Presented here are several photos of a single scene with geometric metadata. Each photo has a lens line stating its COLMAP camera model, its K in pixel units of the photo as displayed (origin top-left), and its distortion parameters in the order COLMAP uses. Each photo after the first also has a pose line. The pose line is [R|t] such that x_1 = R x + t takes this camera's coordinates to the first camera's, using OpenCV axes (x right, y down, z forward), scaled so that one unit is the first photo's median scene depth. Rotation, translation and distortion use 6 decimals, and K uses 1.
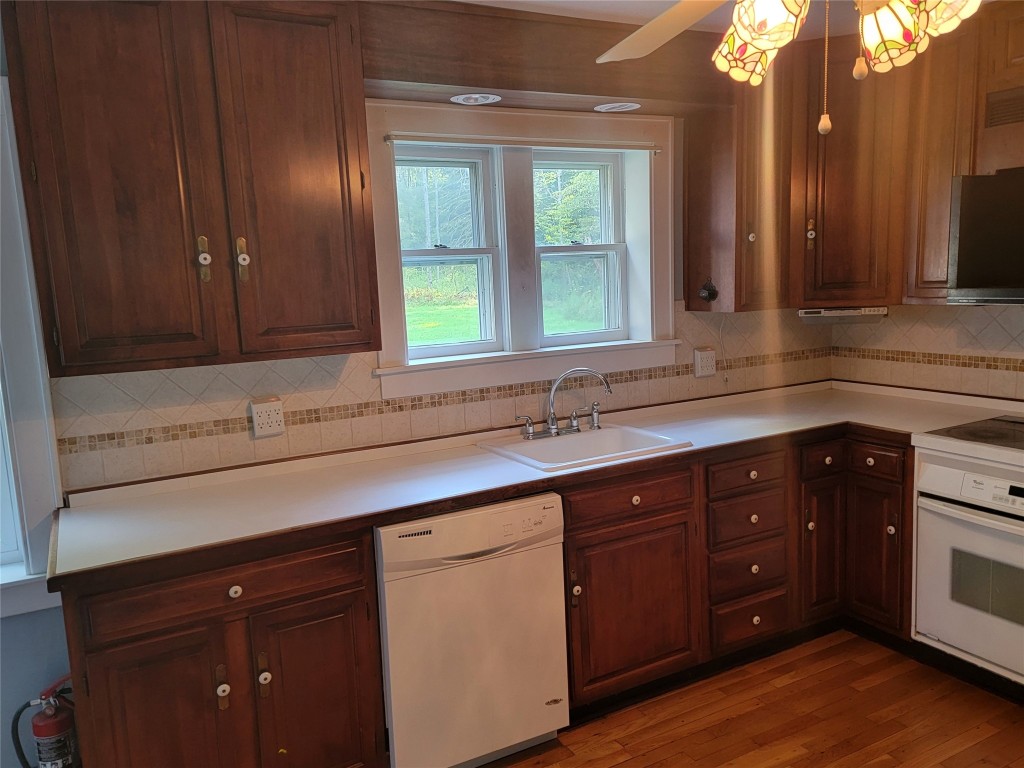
lens RADIAL K [[765.2, 0, 512.0], [0, 765.2, 393.7], [0, 0, 1]] dist [0.107759, -0.110814]
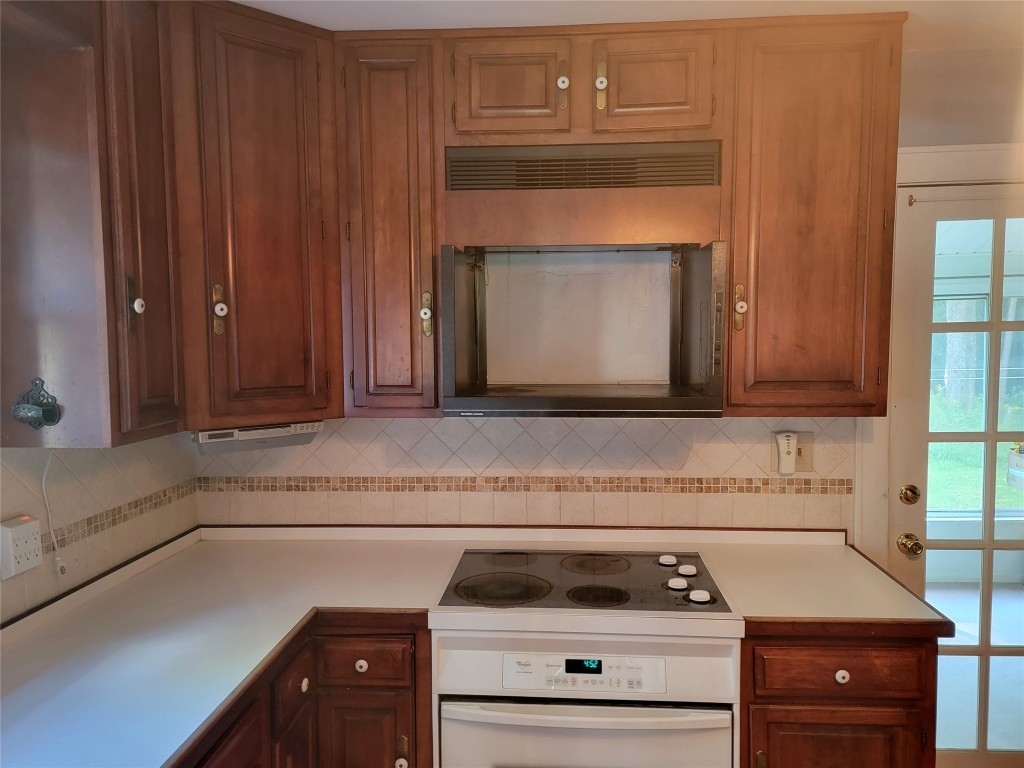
lens RADIAL K [[765.2, 0, 512.0], [0, 765.2, 393.7], [0, 0, 1]] dist [0.107759, -0.110814]
pose [[0.533298, -0.028230, 0.845456, -0.007855], [0.116800, 0.992328, -0.040541, -0.088368], [-0.837825, 0.120369, 0.532503, 0.492741]]
